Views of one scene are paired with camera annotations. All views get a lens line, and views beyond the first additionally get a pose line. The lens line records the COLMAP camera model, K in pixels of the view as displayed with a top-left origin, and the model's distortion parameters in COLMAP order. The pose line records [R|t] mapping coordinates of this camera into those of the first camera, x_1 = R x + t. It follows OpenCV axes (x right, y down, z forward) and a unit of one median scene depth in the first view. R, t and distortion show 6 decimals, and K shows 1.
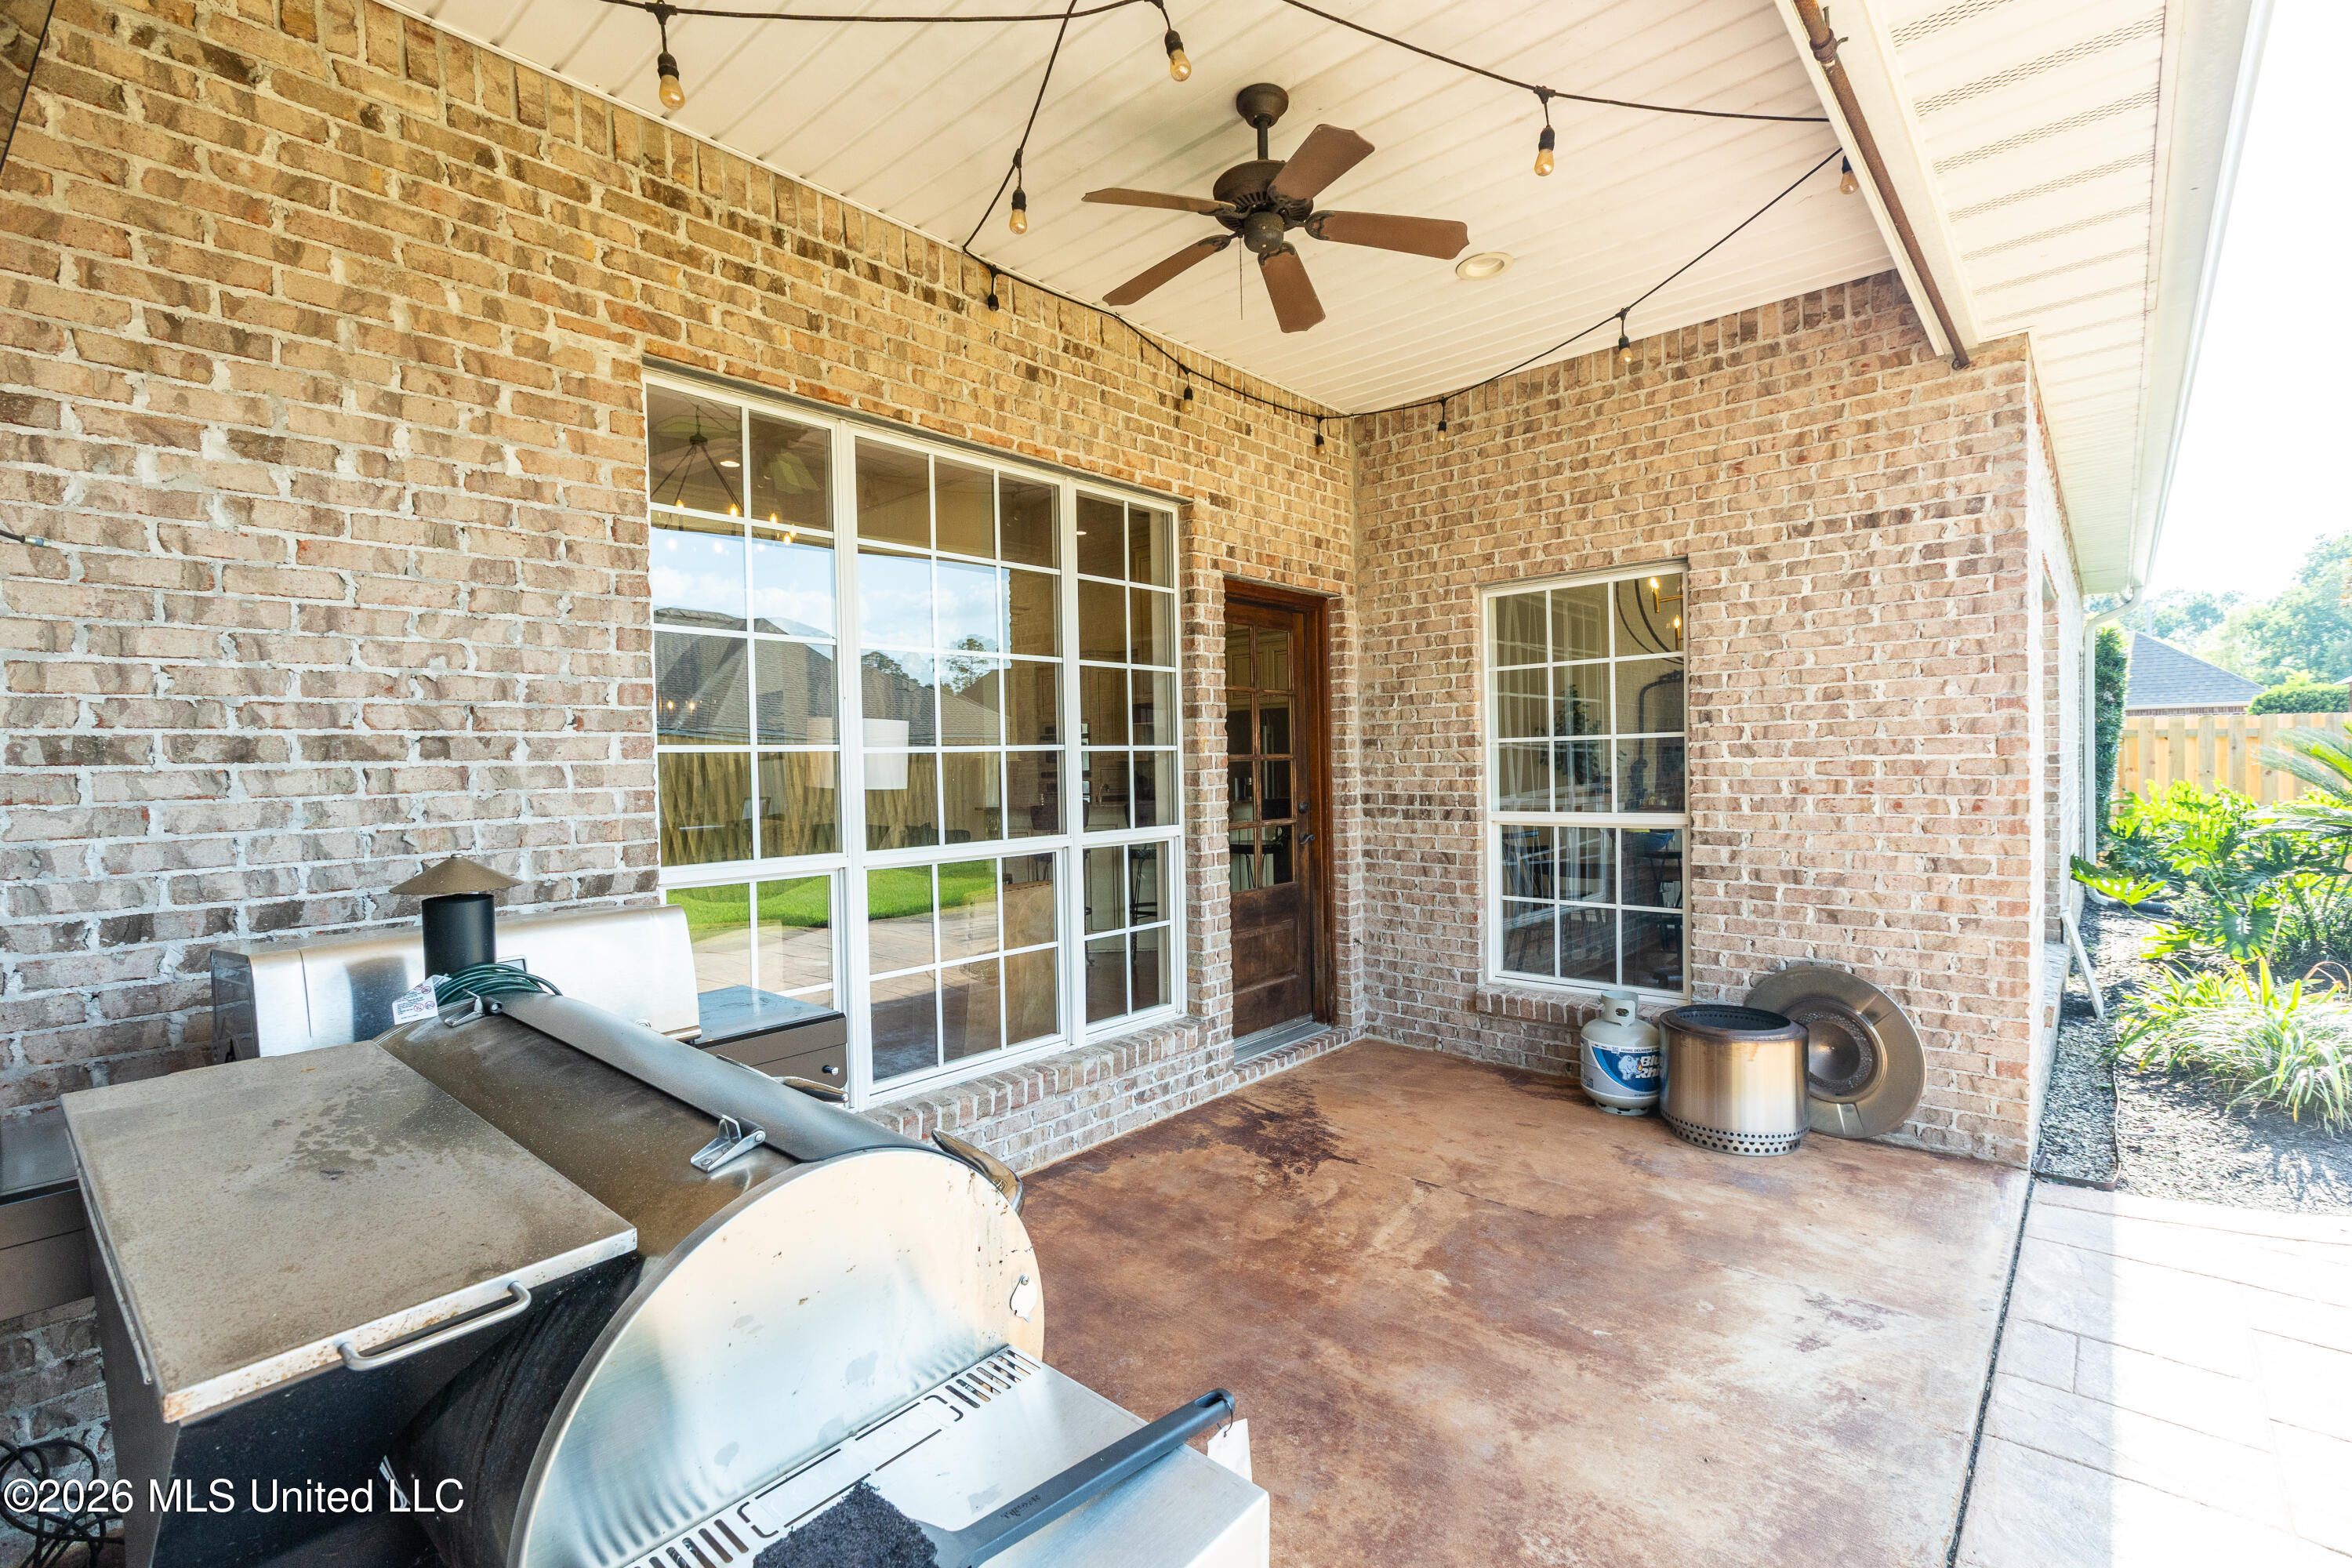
lens RADIAL K [[1042.9, 0, 1151.5], [0, 1042.9, 785.7], [0, 0, 1]] dist [0.011313, -0.001138]
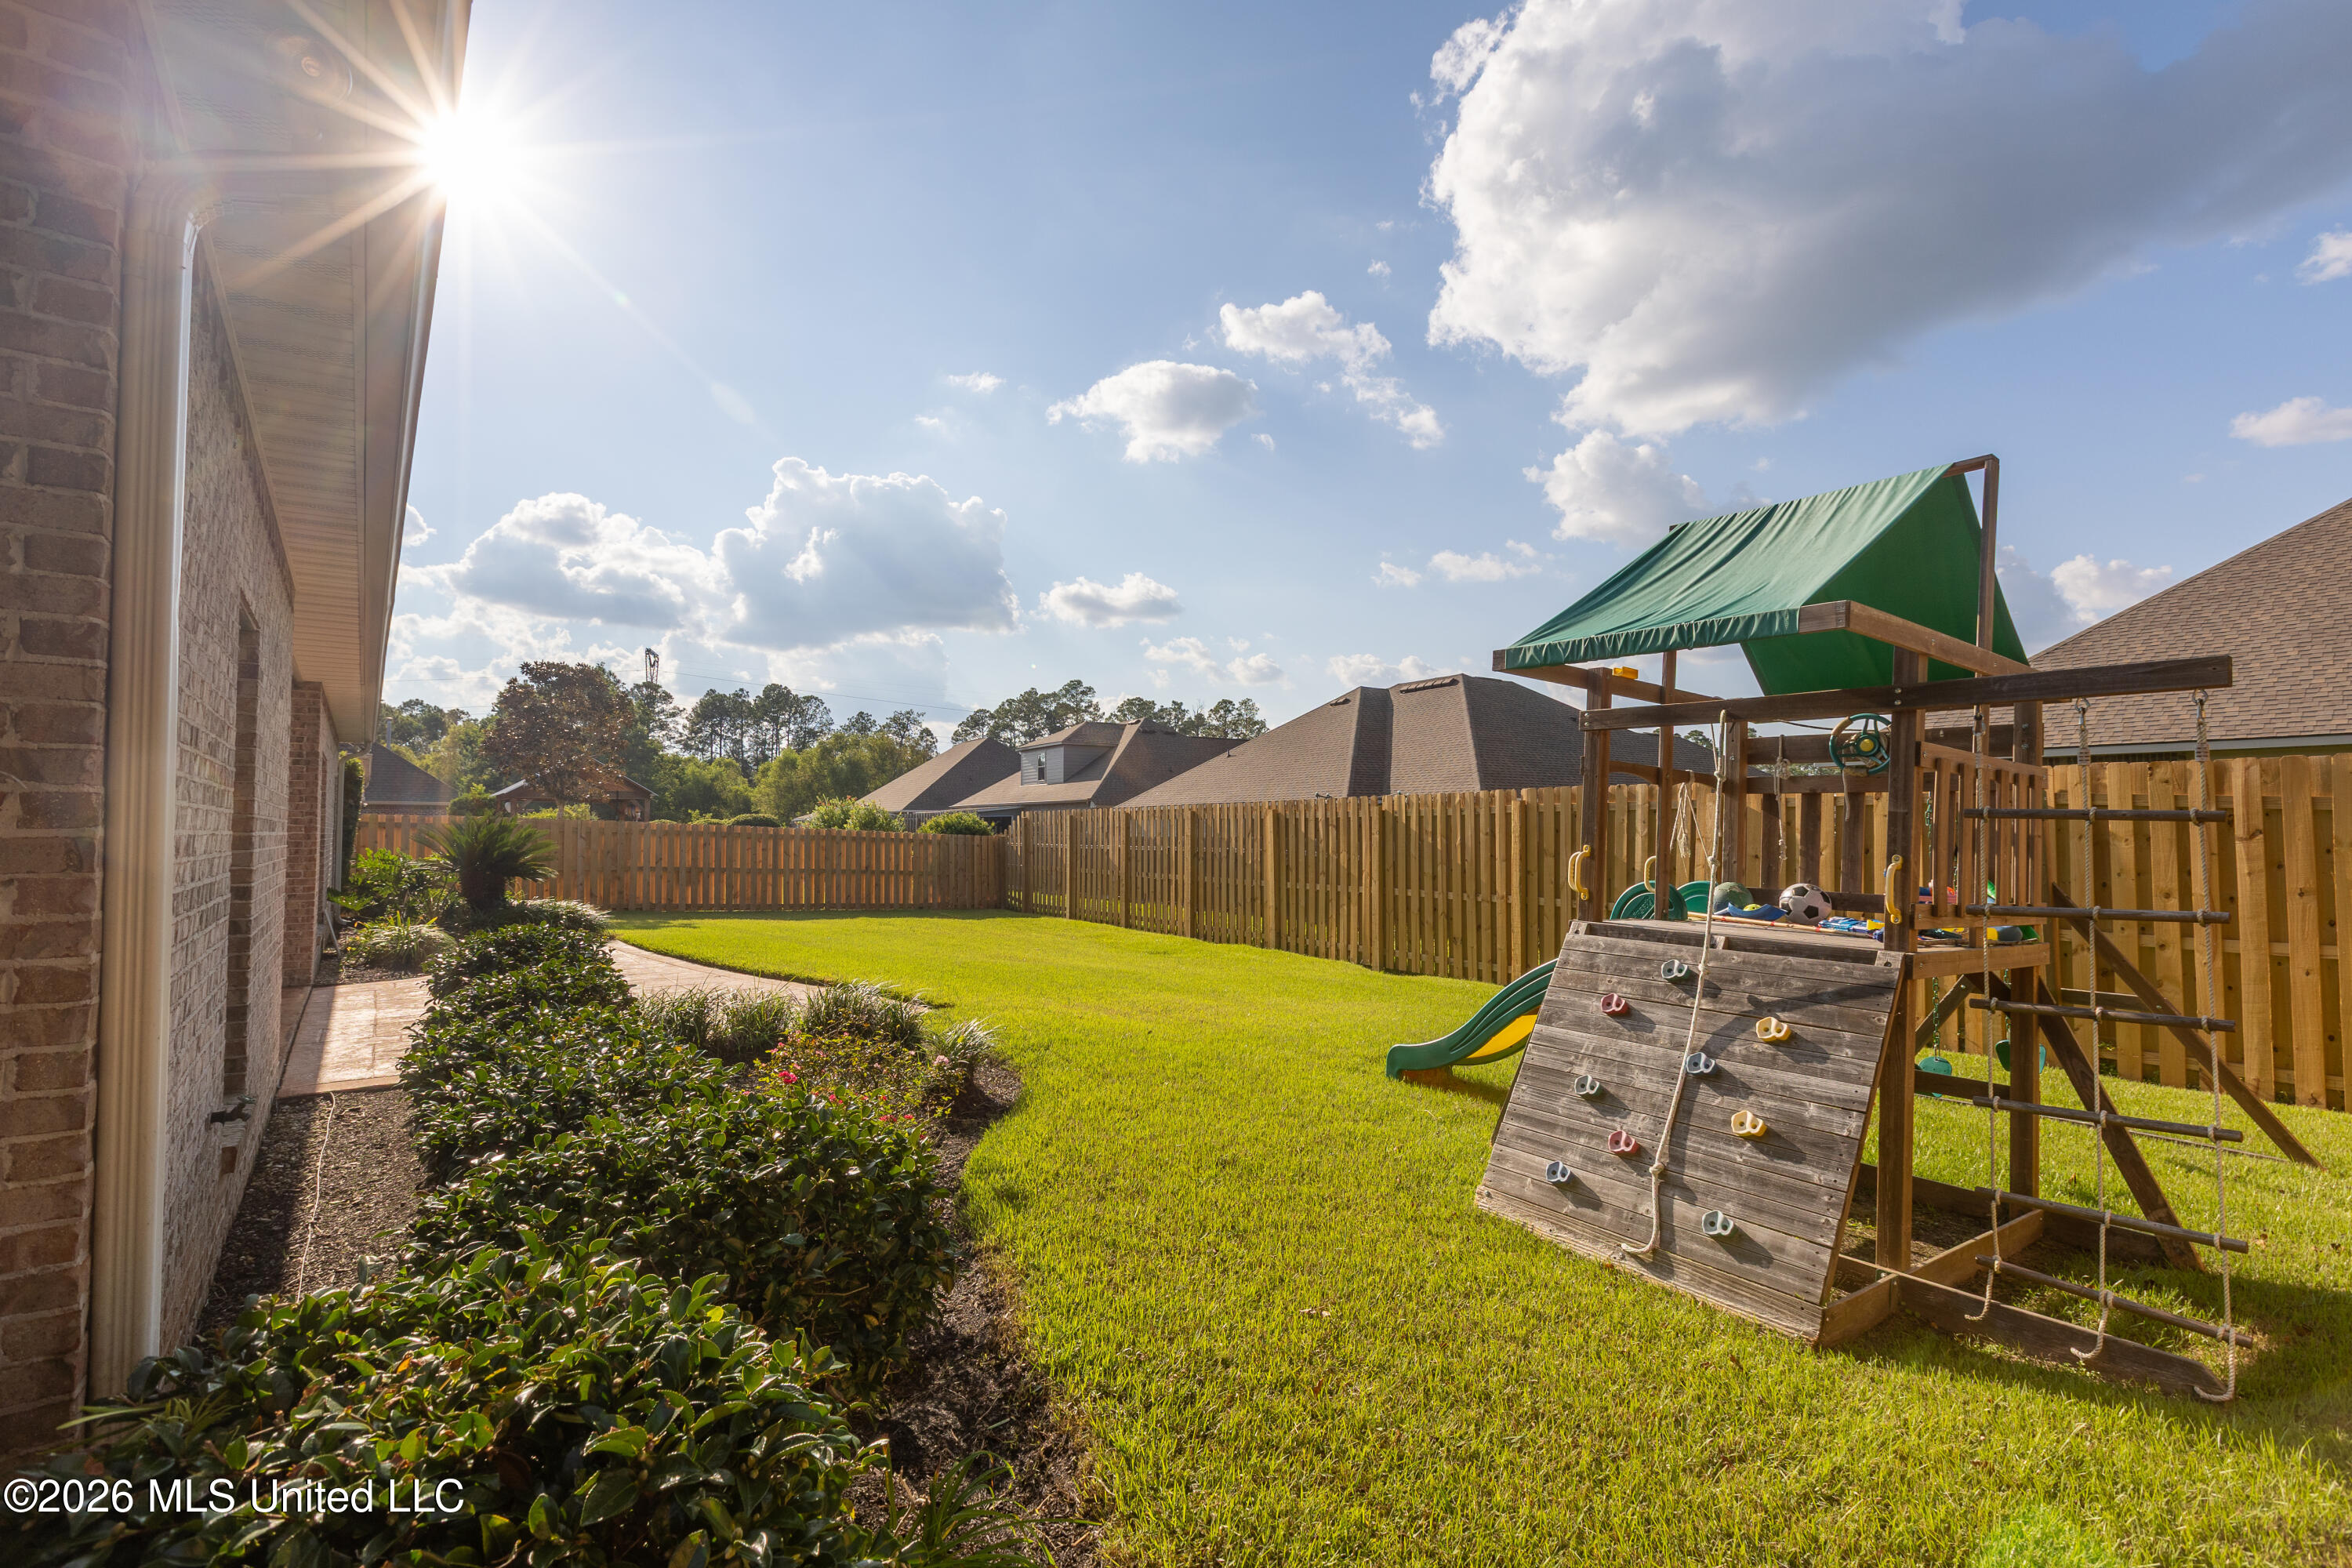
lens RADIAL K [[1059.3, 0, 1171.6], [0, 1059.3, 788.5], [0, 0, 1]] dist [0.001561, -0.000108]
pose [[0.178106, 0.059012, 0.982240, -1.123416], [0.017700, 0.997846, -0.063159, 0.051482], [-0.983852, 0.028634, 0.176678, -1.270194]]
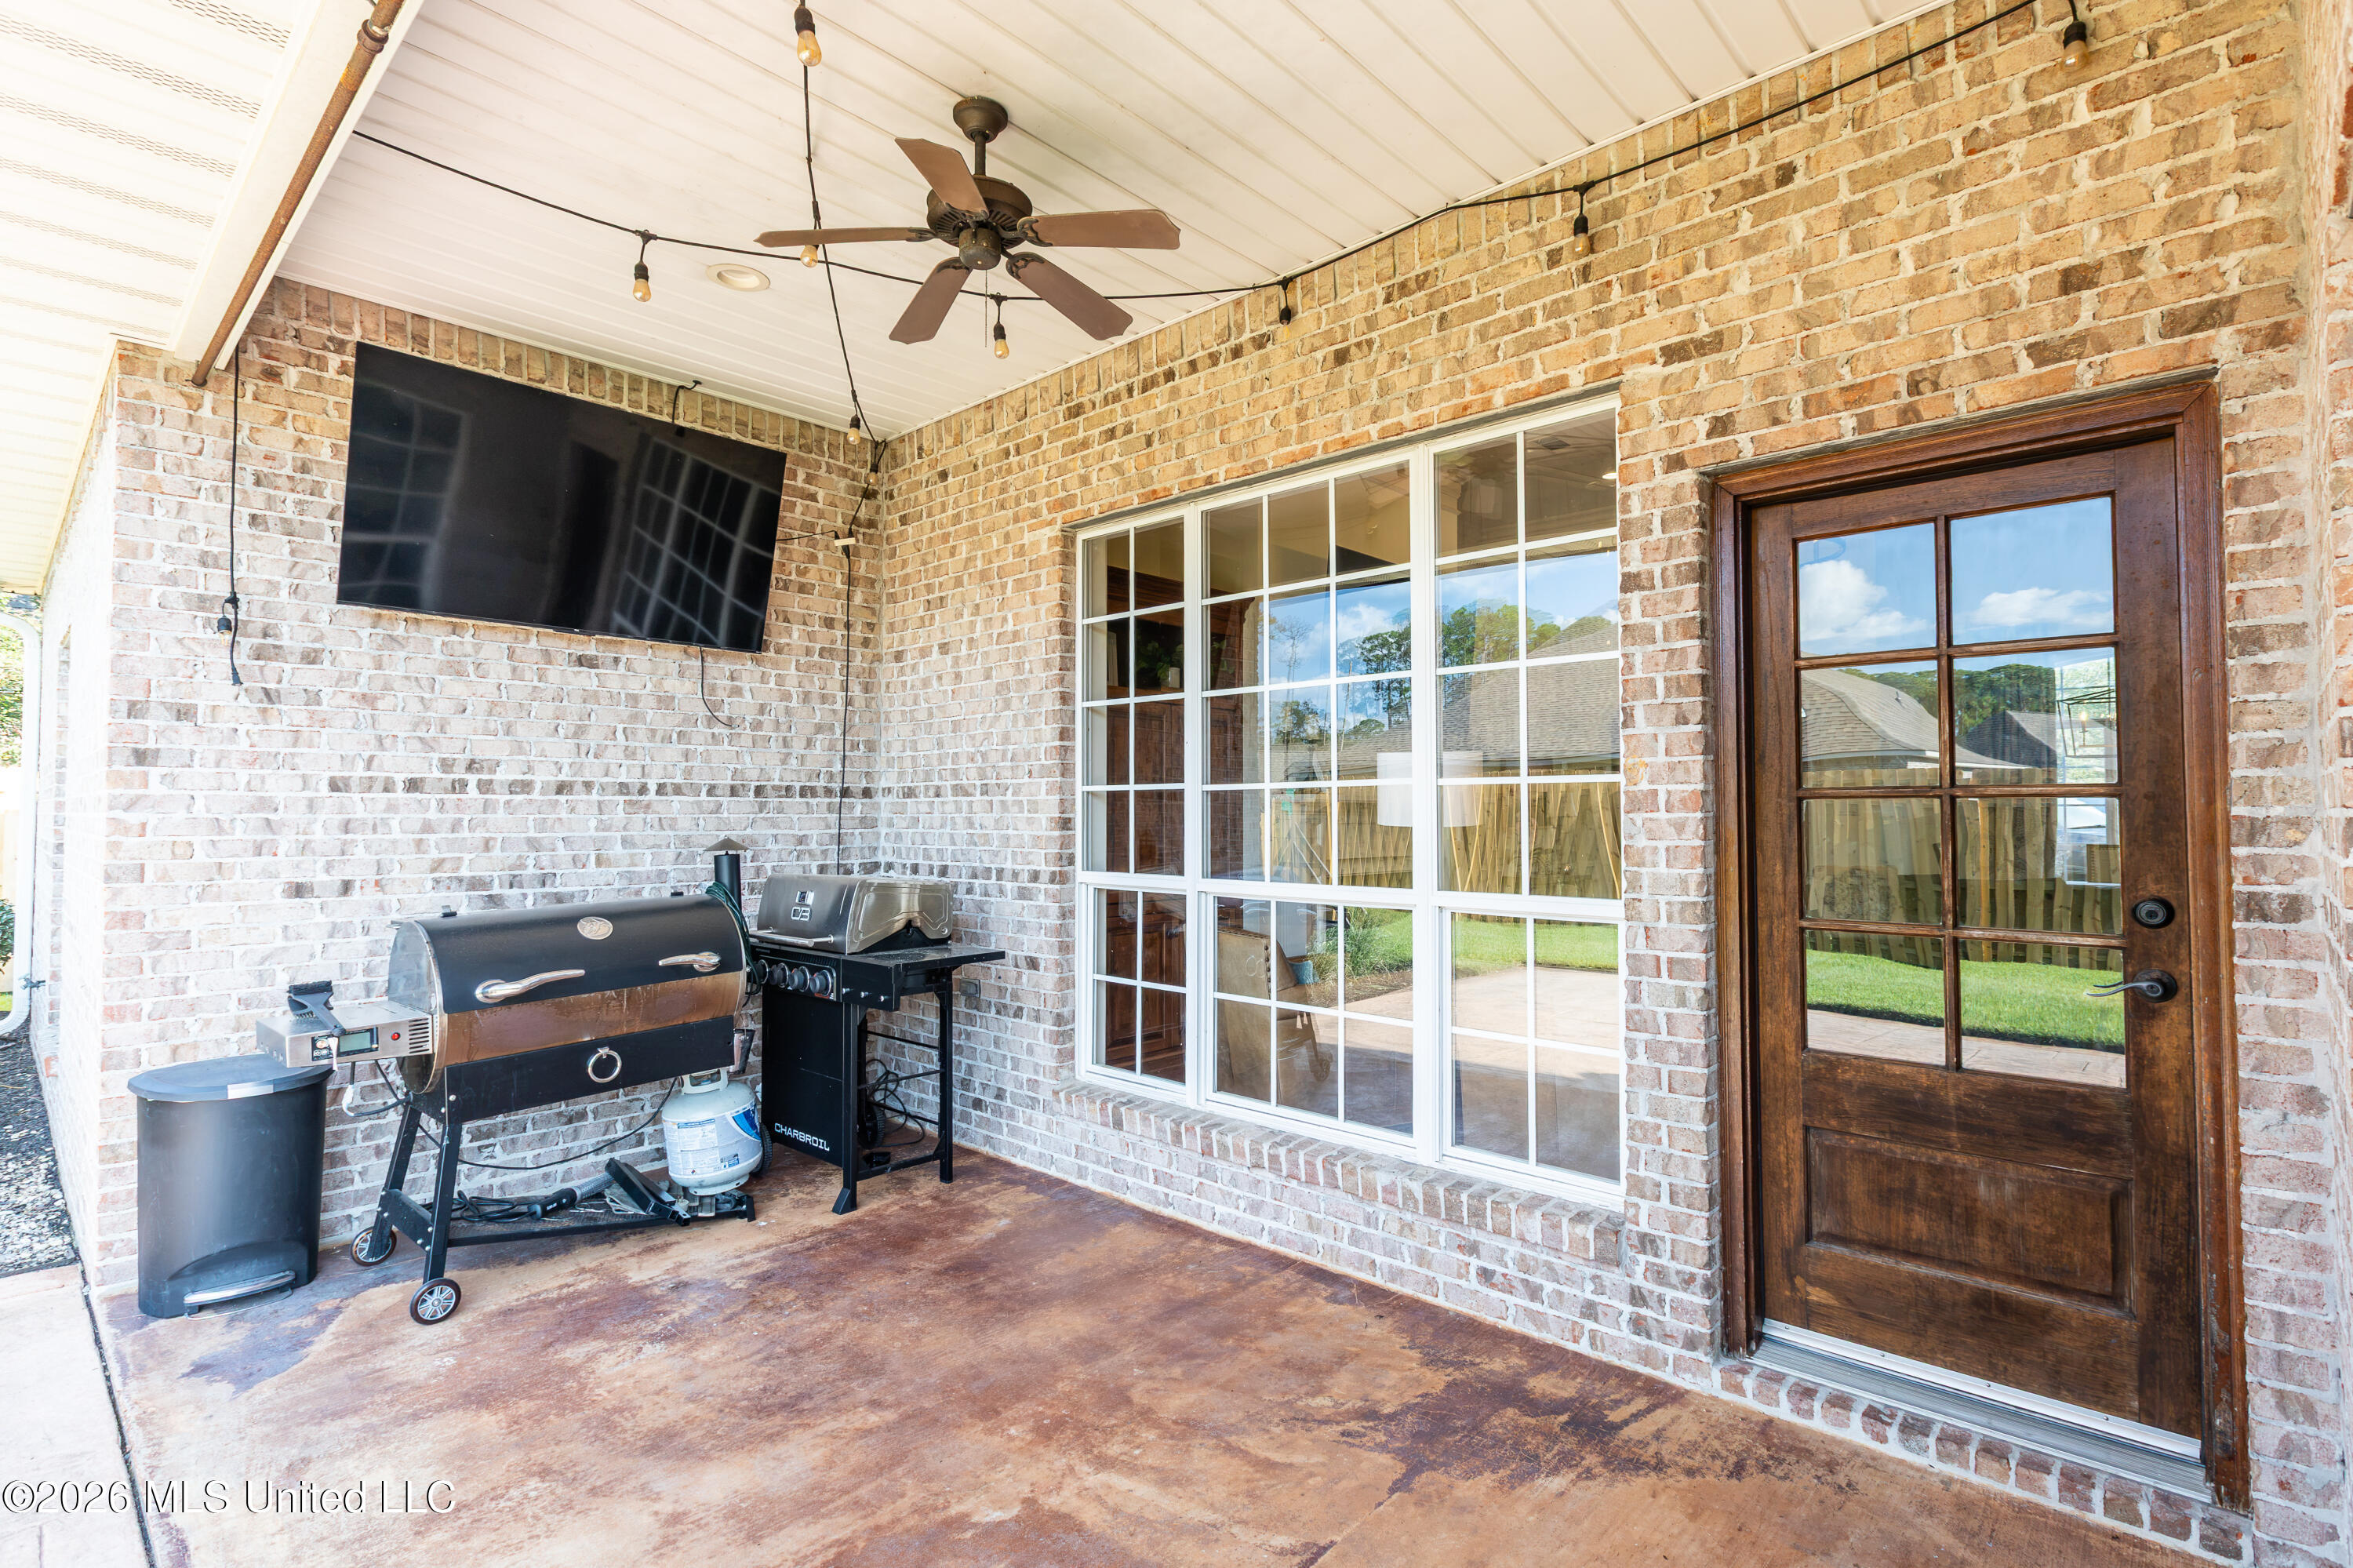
lens RADIAL K [[1109.8, 0, 1176.0], [0, 1109.8, 780.4], [0, 0, 1]] dist [0.013216, 0.000562]
pose [[0.000629, -0.005192, -0.999986, 0.821281], [-0.017636, 0.999831, -0.005202, -0.031180], [0.999844, 0.017639, 0.000537, 0.867891]]
